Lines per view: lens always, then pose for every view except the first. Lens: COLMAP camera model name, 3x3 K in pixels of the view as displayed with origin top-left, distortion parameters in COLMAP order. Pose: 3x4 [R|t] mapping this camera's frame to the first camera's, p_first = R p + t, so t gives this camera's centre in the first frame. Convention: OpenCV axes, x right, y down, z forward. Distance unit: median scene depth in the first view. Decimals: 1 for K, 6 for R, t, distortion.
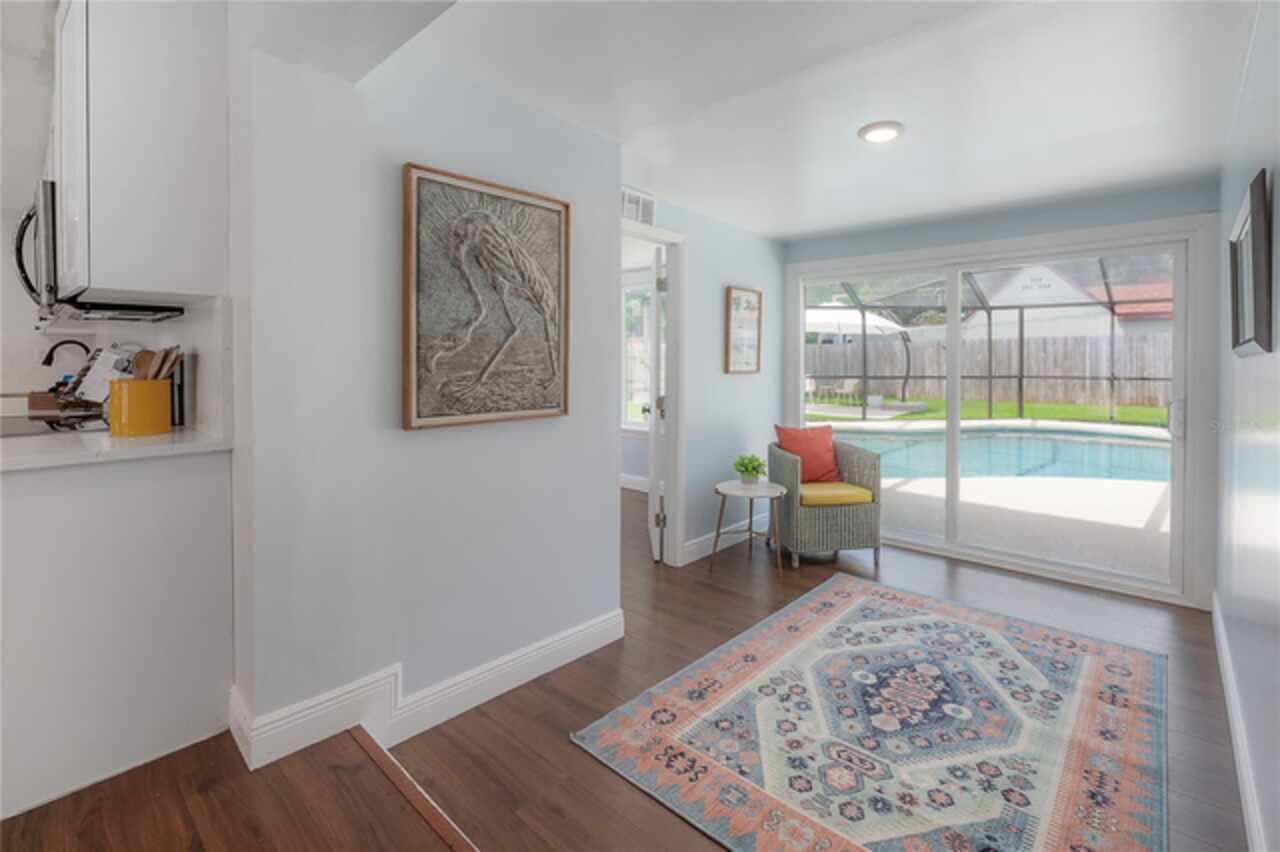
lens RADIAL K [[547.2, 0, 700.8], [0, 547.2, 377.3], [0, 0, 1]] dist [-0.001128, -0.000249]
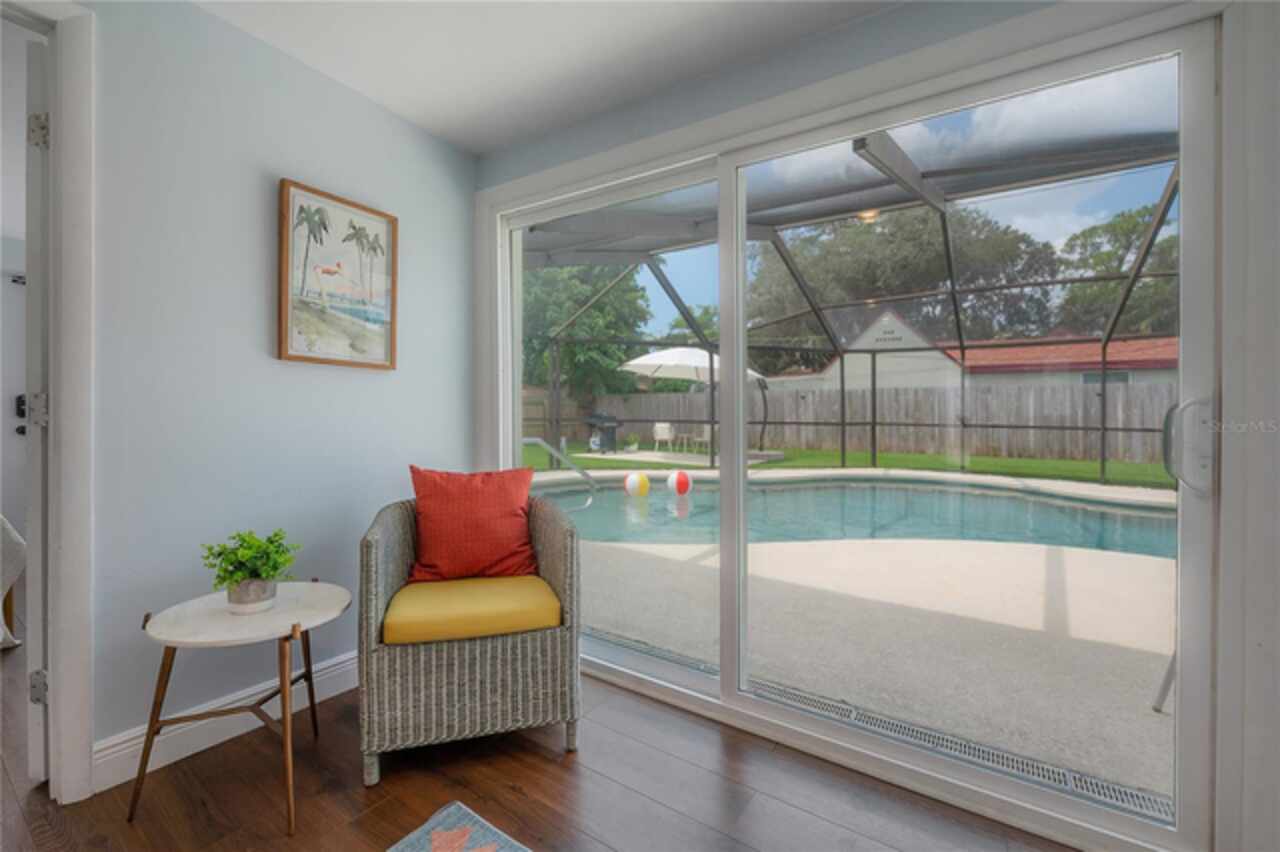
lens RADIAL K [[522.4, 0, 639.7], [0, 522.4, 410.6], [0, 0, 1]] dist [0.001331, 0.000037]
pose [[0.994566, 0.013274, 0.103257, 0.076732], [-0.009565, 0.999294, -0.036331, 0.012689], [-0.103666, 0.035146, 0.993991, 0.122043]]
